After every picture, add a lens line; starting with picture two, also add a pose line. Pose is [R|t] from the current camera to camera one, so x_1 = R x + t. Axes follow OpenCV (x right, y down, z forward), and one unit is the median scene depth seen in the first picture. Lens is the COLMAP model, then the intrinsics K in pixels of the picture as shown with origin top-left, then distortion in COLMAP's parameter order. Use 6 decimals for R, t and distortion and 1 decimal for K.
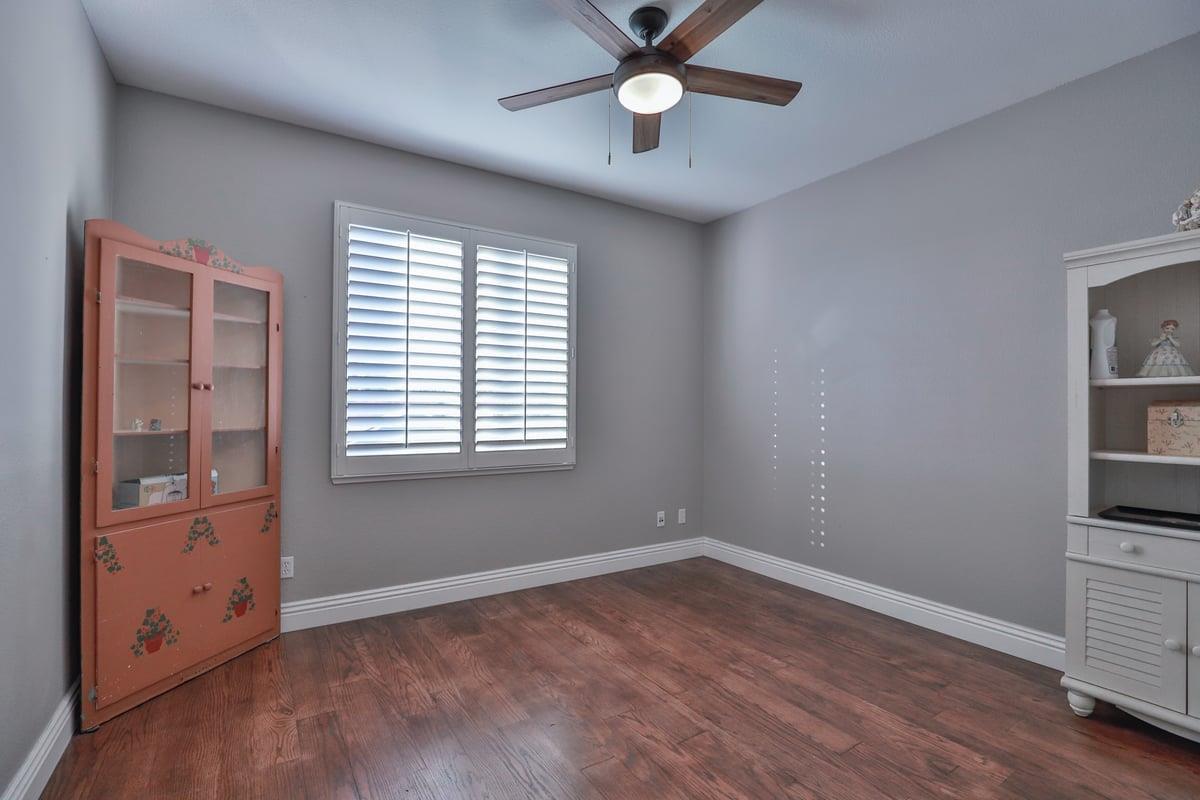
lens RADIAL K [[549.9, 0, 594.0], [0, 549.9, 400.9], [0, 0, 1]] dist [-0.029013, 0.005229]
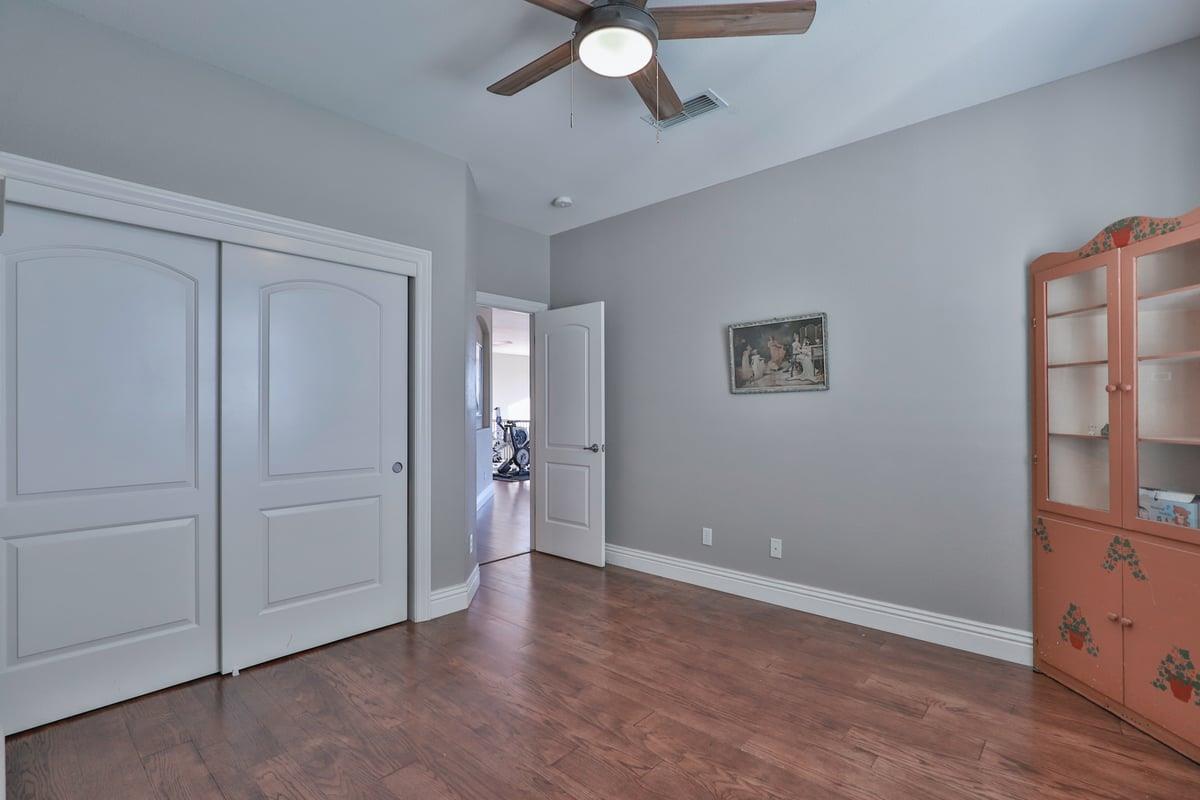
lens RADIAL K [[549.9, 0, 601.4], [0, 549.9, 403.1], [0, 0, 1]] dist [-0.029013, 0.005229]
pose [[-0.962430, -0.008854, -0.271385, 0.386144], [-0.002339, 0.999701, -0.024320, 0.025713], [0.271519, -0.022772, -0.962164, 1.962843]]
